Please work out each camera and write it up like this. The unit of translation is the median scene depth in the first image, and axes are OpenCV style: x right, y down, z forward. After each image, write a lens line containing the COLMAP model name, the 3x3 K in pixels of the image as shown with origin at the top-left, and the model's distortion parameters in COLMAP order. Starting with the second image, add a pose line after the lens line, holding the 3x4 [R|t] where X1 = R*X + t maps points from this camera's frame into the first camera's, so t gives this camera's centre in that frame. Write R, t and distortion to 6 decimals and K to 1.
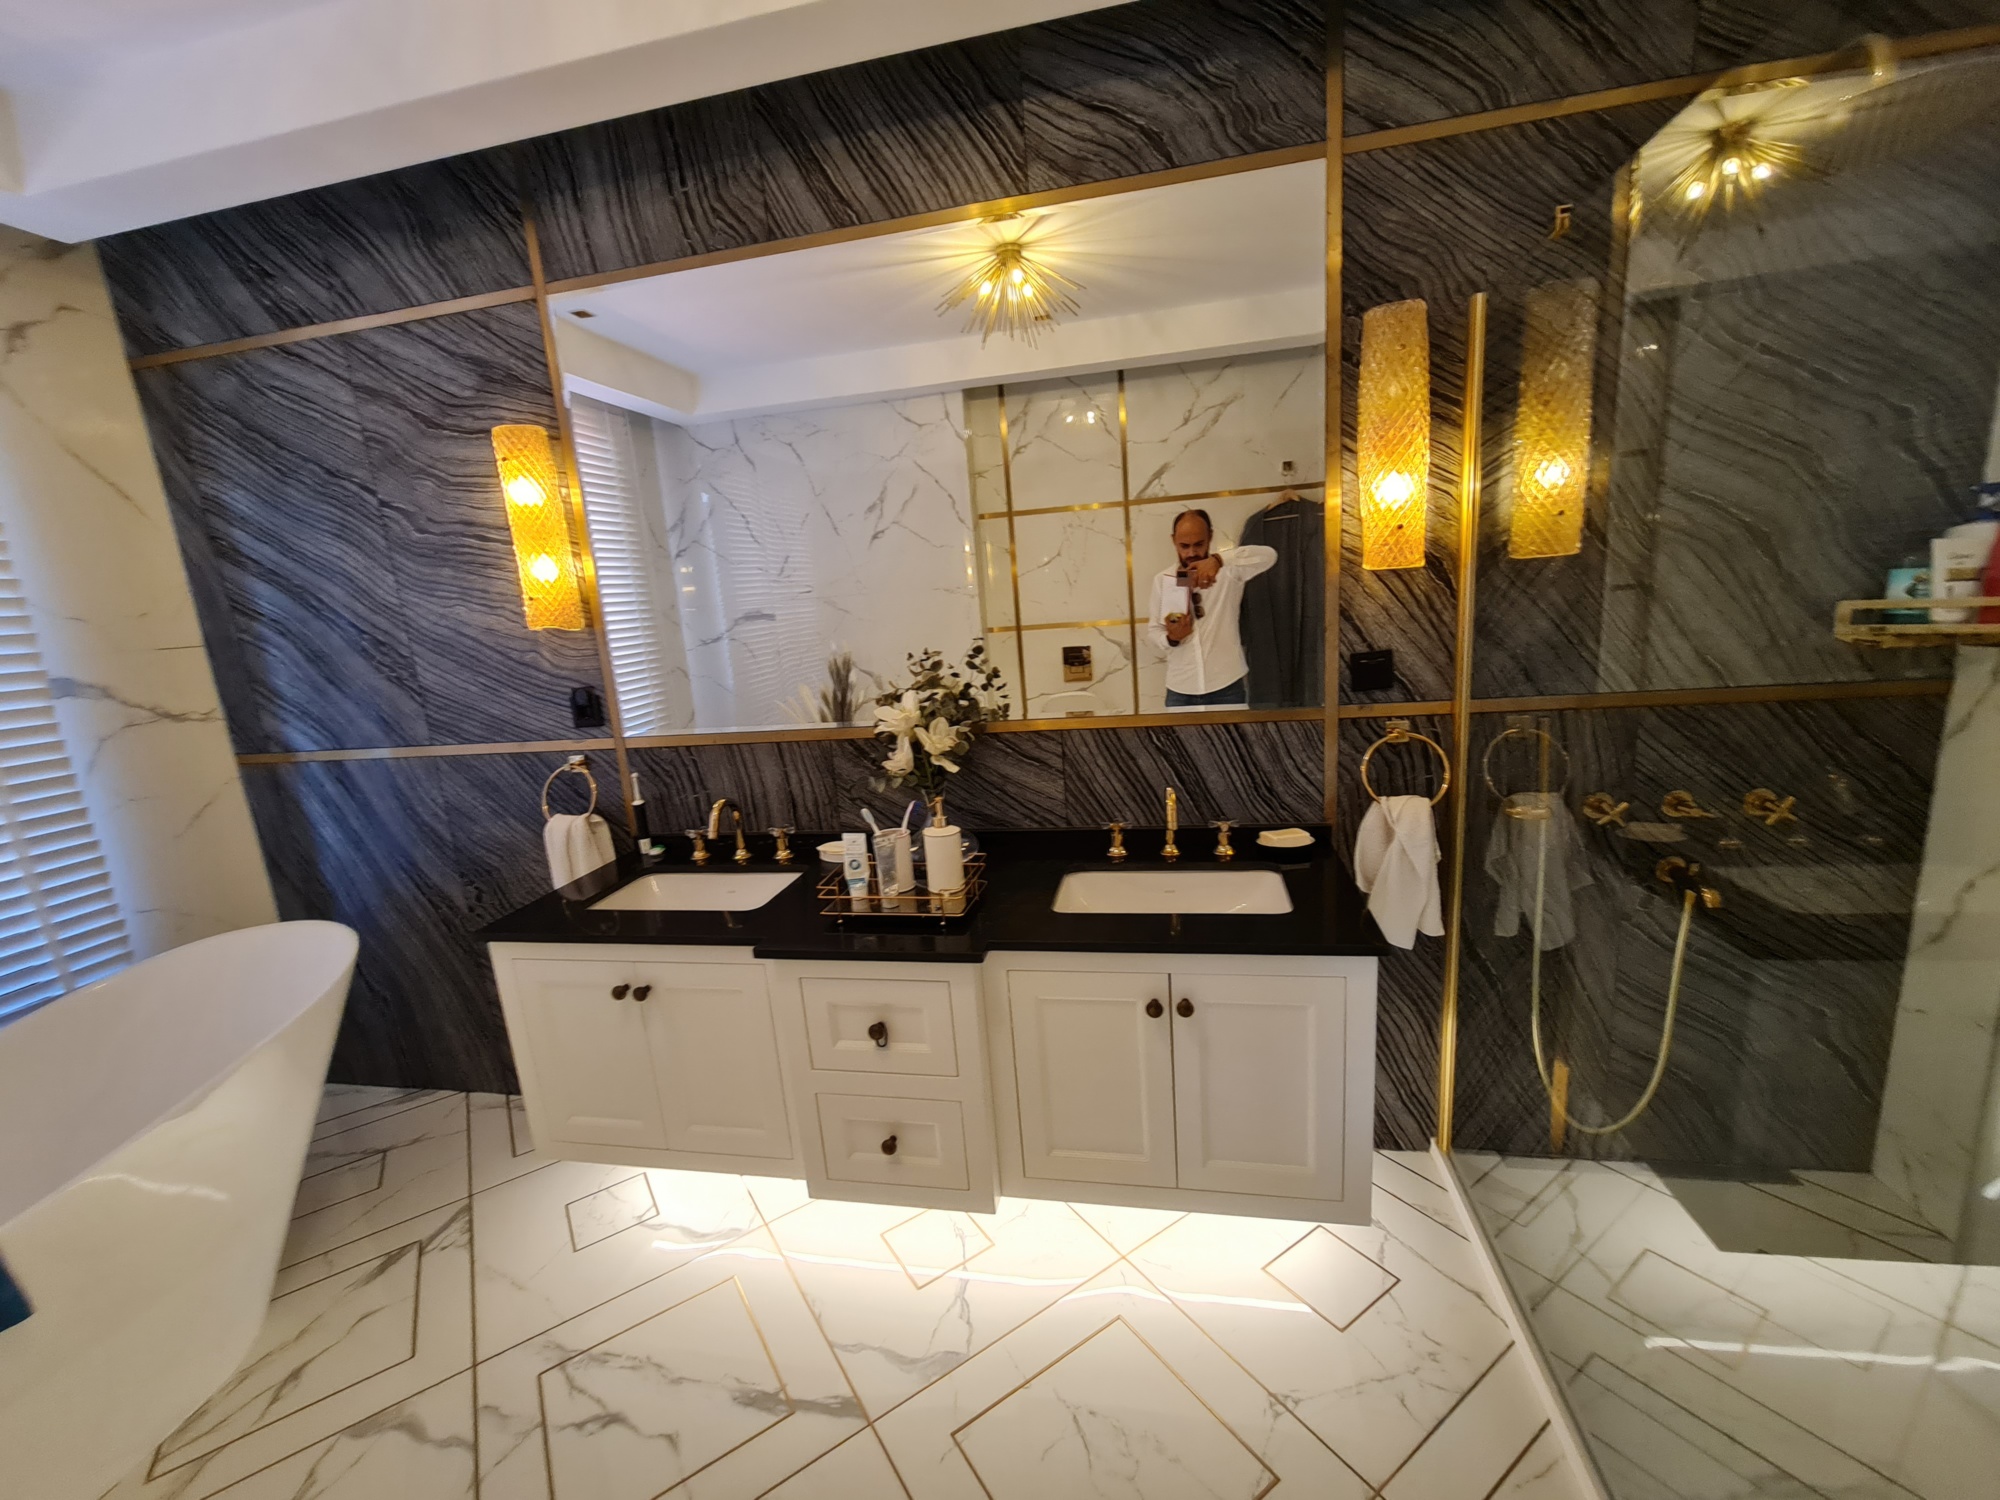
lens RADIAL K [[817.2, 0, 1006.9], [0, 817.2, 752.6], [0, 0, 1]] dist [-0.007654, 0.002895]
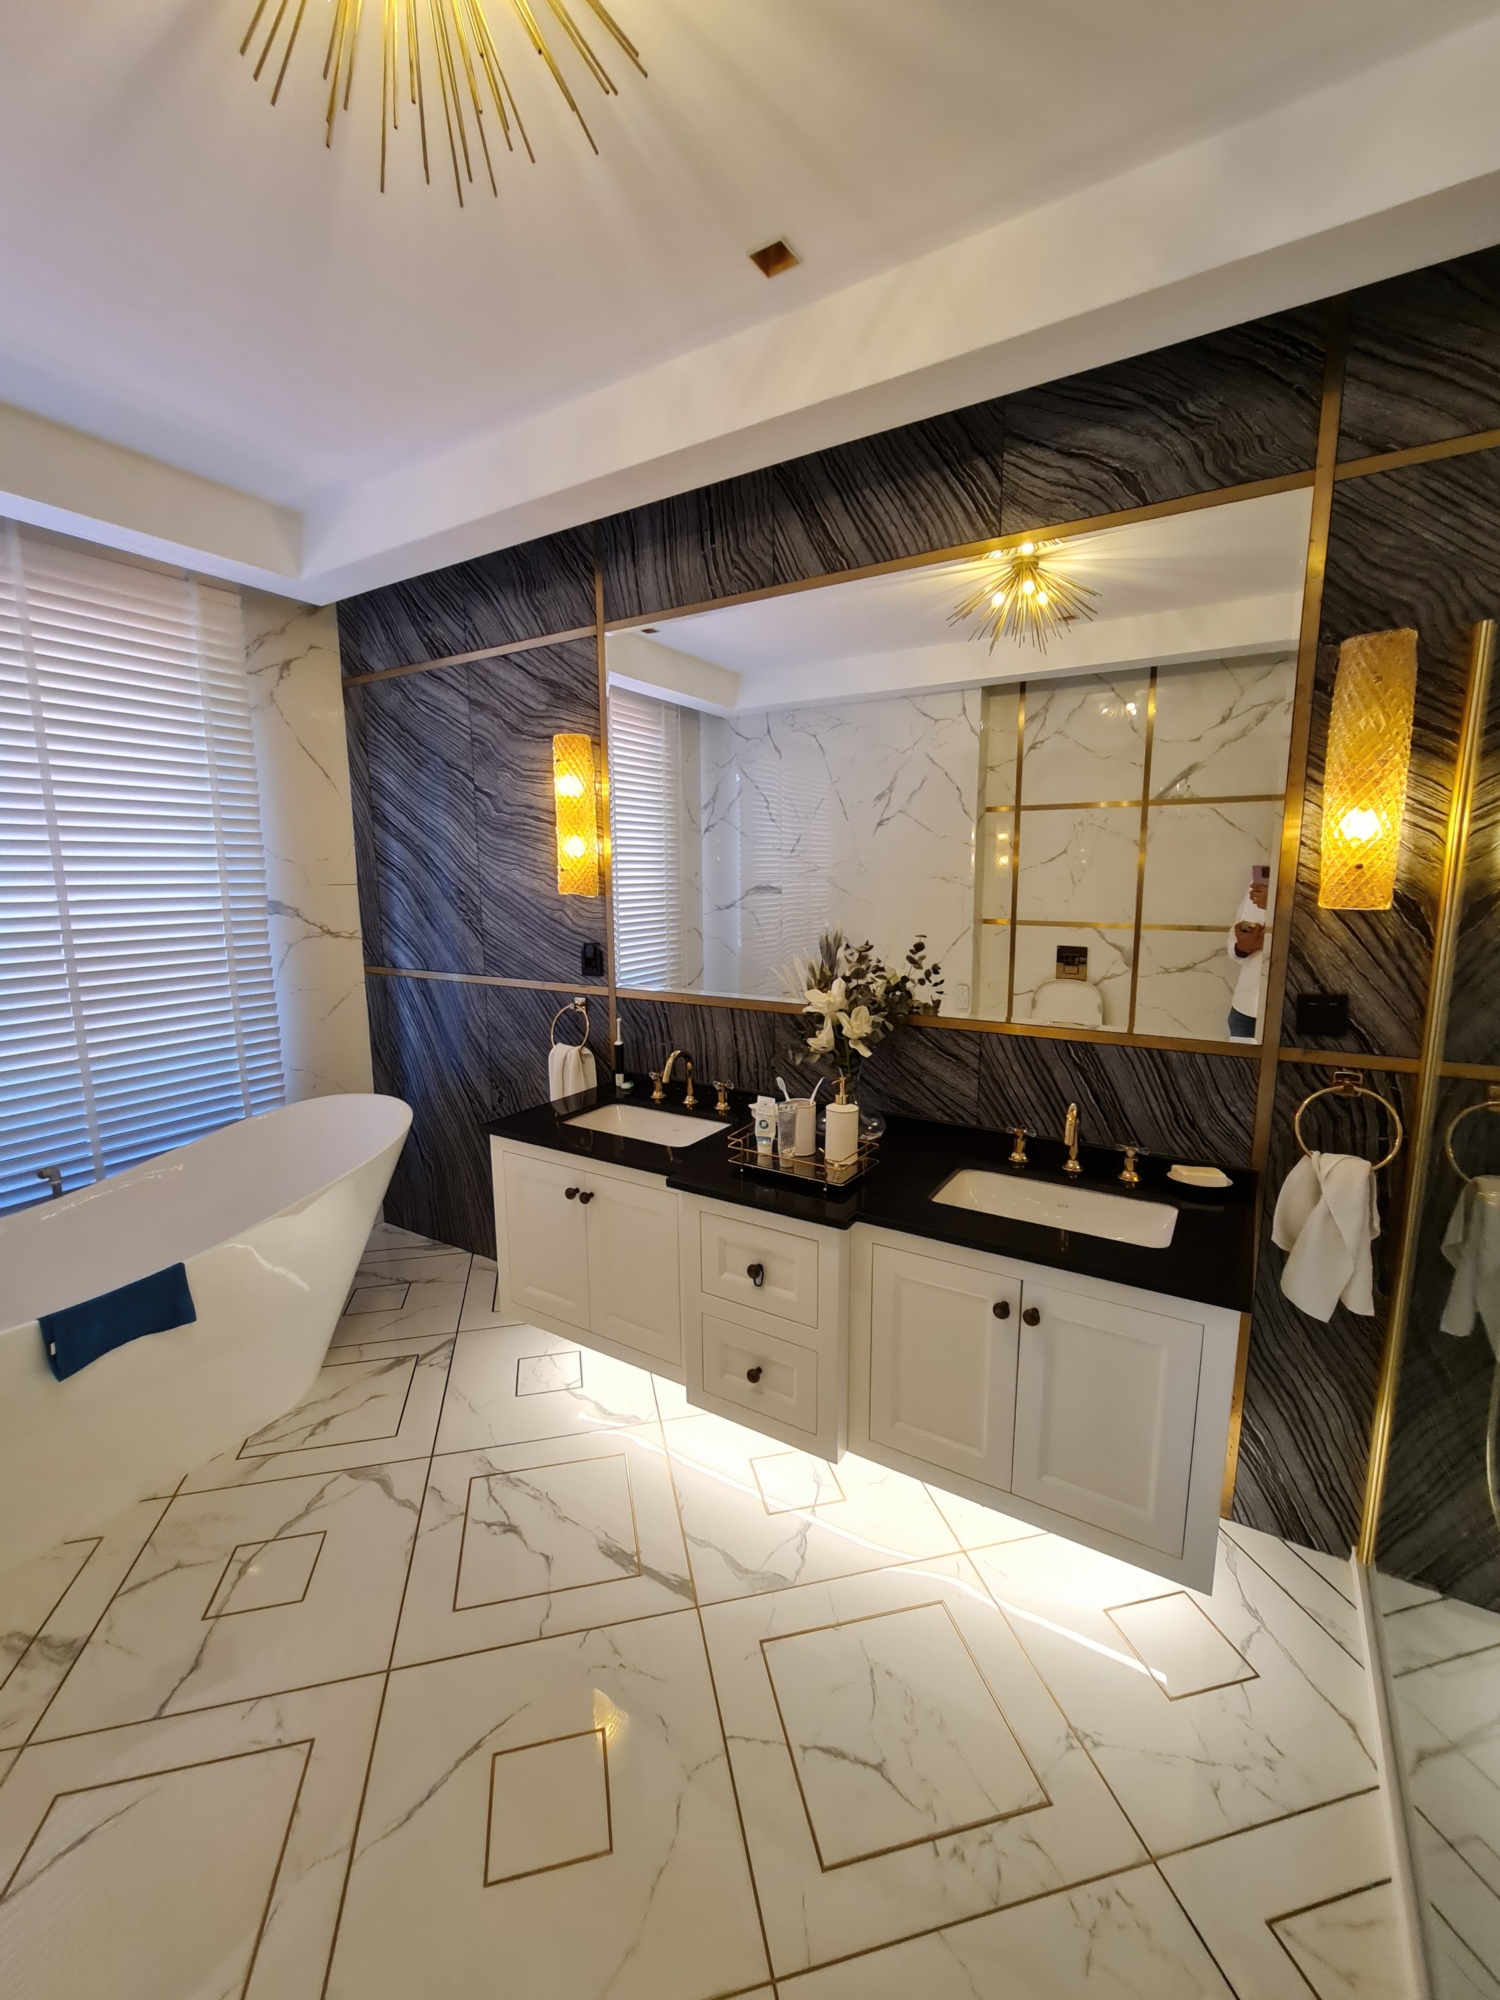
lens RADIAL K [[817.2, 0, 751.4], [0, 817.2, 995.0], [0, 0, 1]] dist [-0.007654, 0.002895]
pose [[0.935760, 0.122829, -0.330555, 0.142342], [-0.134427, 0.990846, -0.012363, -0.023740], [0.326011, 0.056005, 0.943706, -0.089069]]
